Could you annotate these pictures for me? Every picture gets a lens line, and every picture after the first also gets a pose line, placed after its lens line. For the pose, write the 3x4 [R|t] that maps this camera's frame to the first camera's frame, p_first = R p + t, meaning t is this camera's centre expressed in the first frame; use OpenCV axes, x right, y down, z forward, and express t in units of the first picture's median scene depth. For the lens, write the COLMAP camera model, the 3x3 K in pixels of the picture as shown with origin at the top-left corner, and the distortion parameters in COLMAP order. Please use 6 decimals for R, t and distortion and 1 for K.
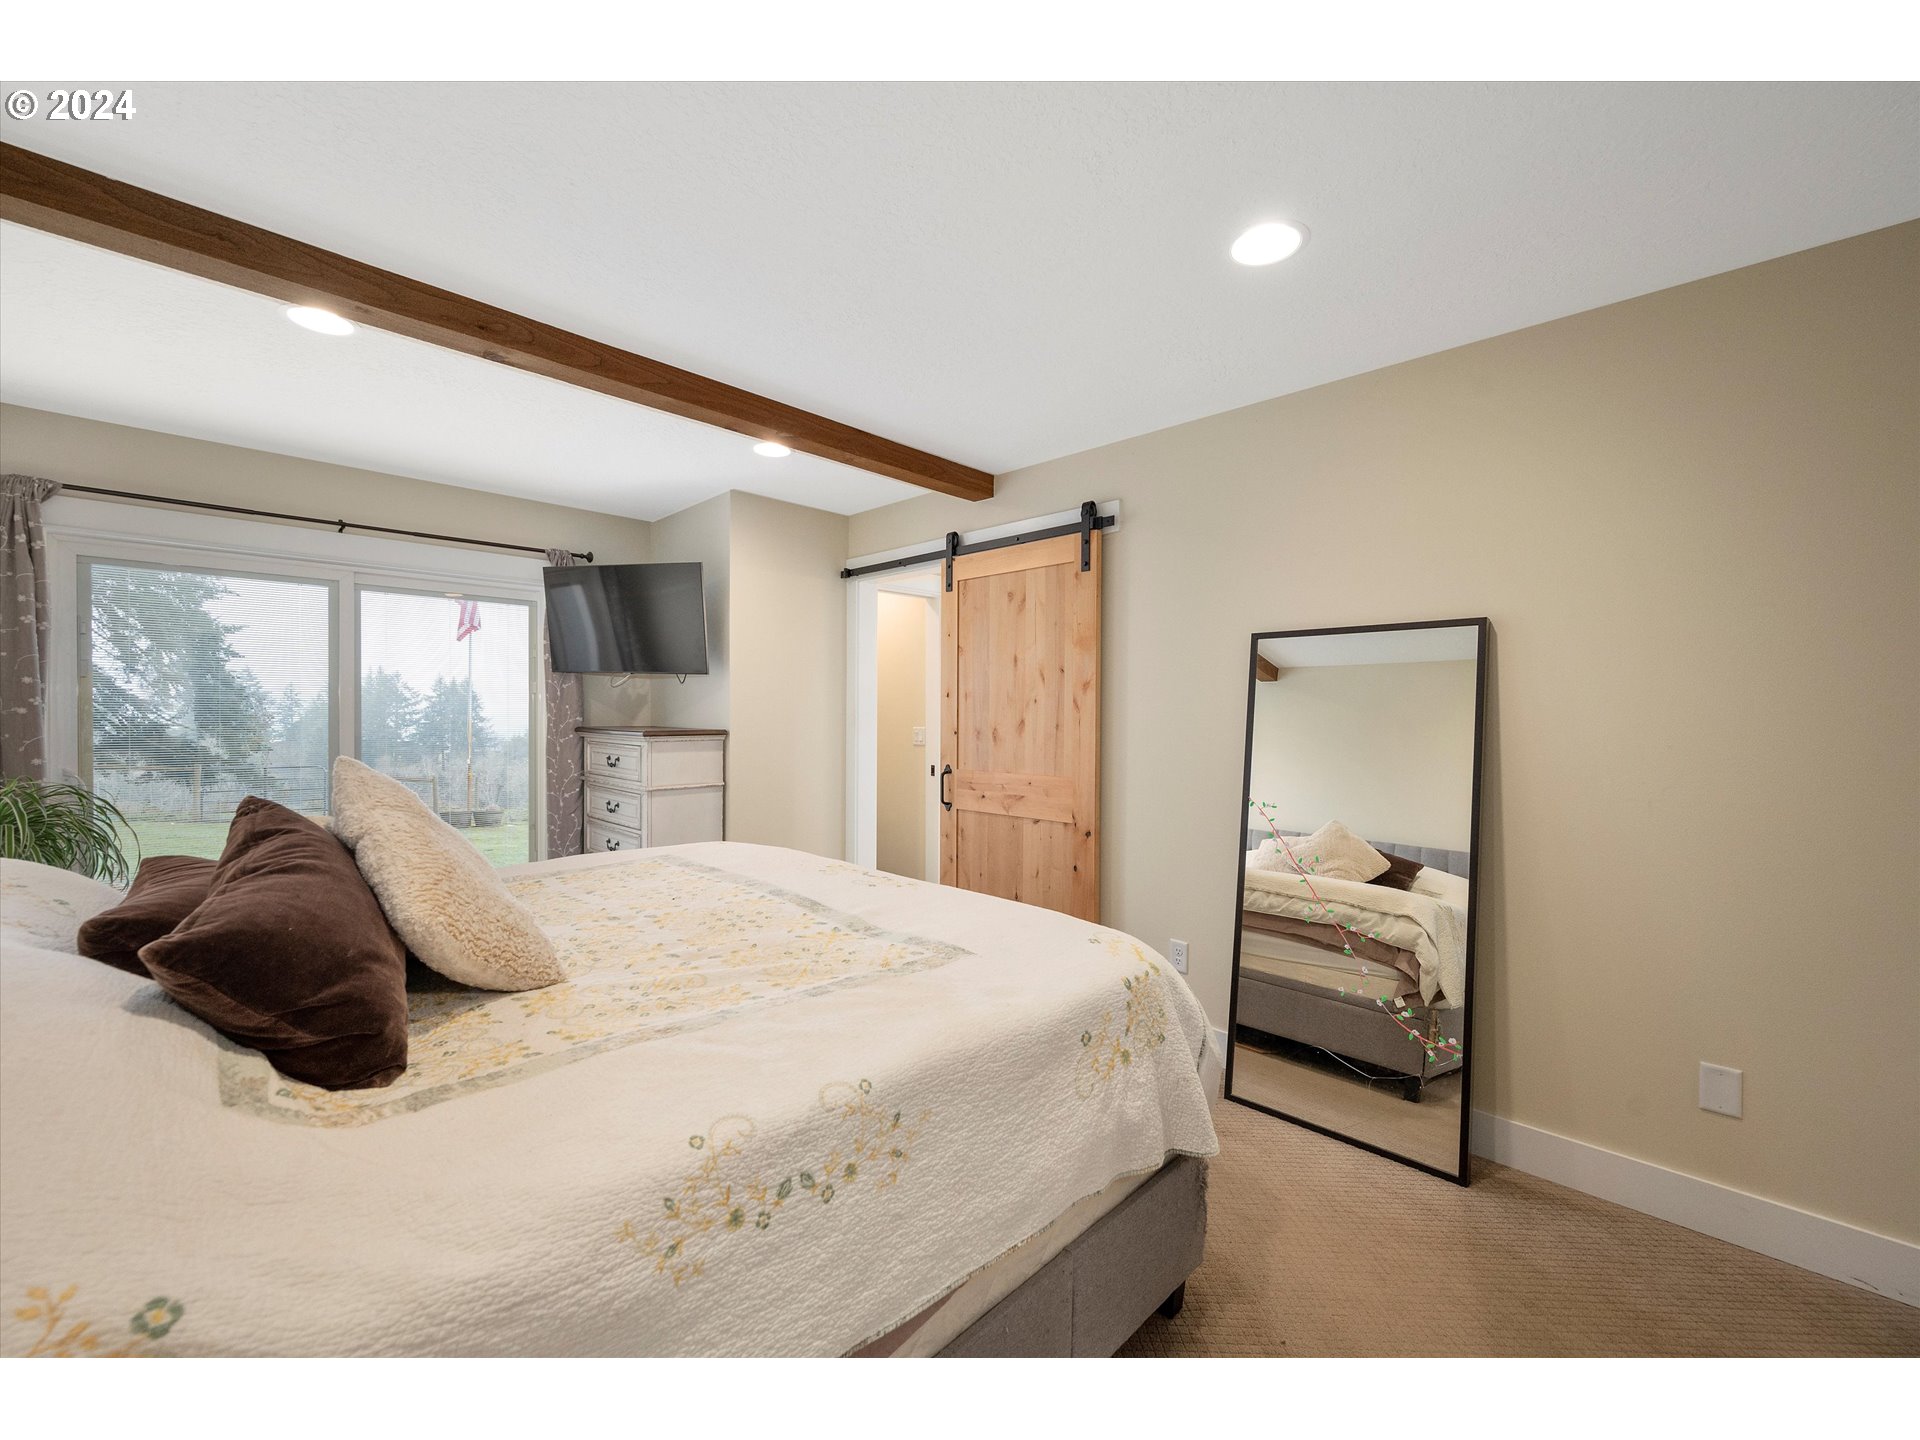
lens RADIAL K [[770.4, 0, 973.4], [0, 770.4, 720.6], [0, 0, 1]] dist [0.000341, 0.000284]
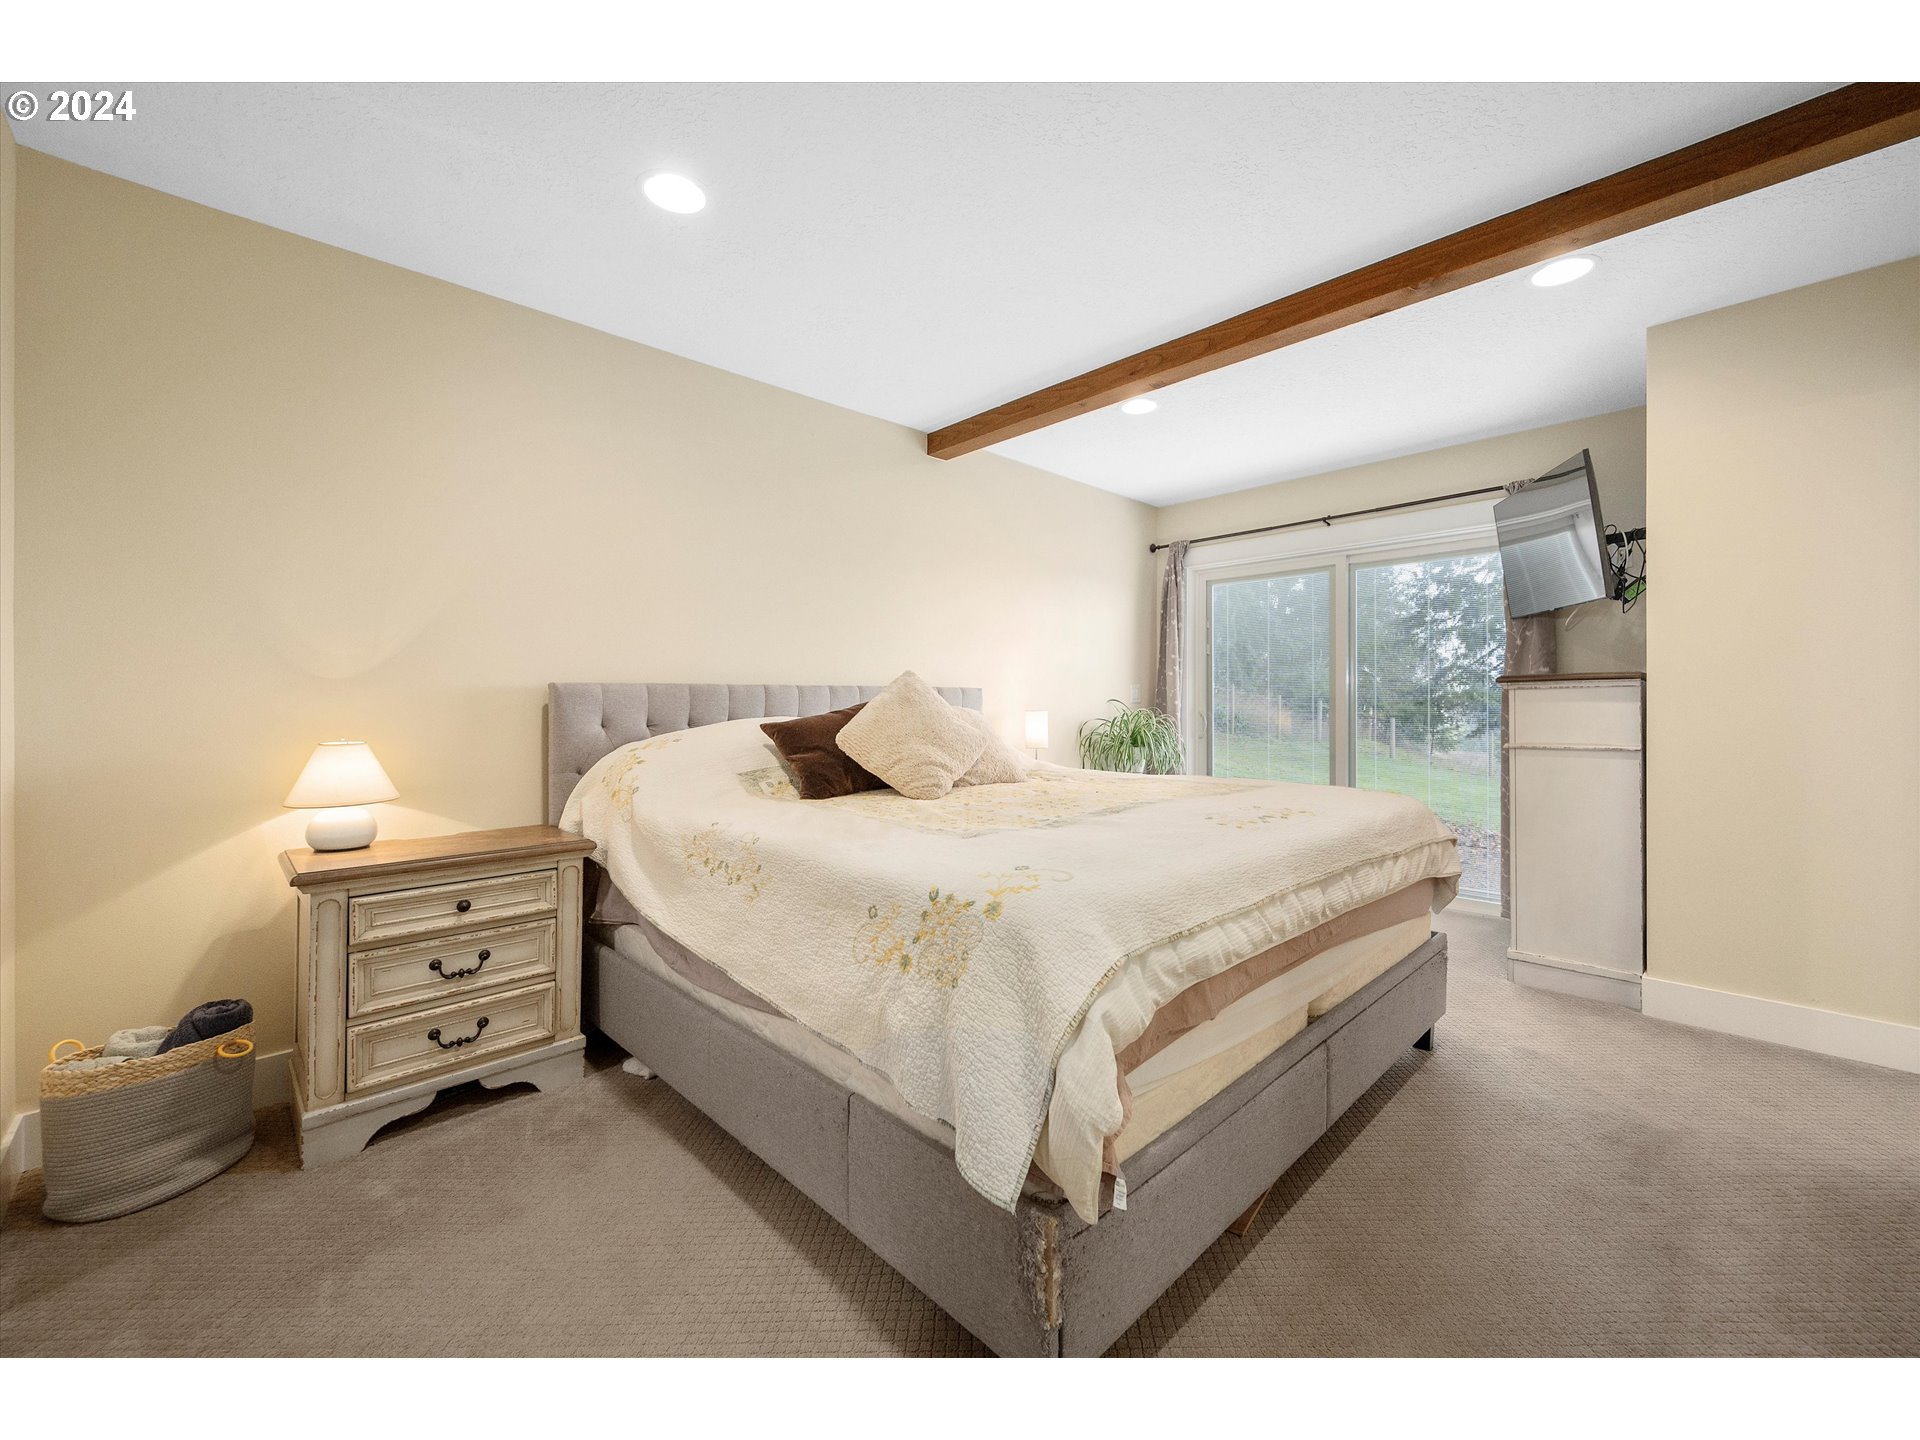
lens RADIAL K [[770.4, 0, 973.4], [0, 770.4, 720.6], [0, 0, 1]] dist [0.000341, 0.000284]
pose [[-0.023023, 0.015341, -0.999617, 1.121615], [-0.006780, 0.999857, 0.015501, 0.136886], [0.999712, 0.007135, -0.022915, 1.115607]]
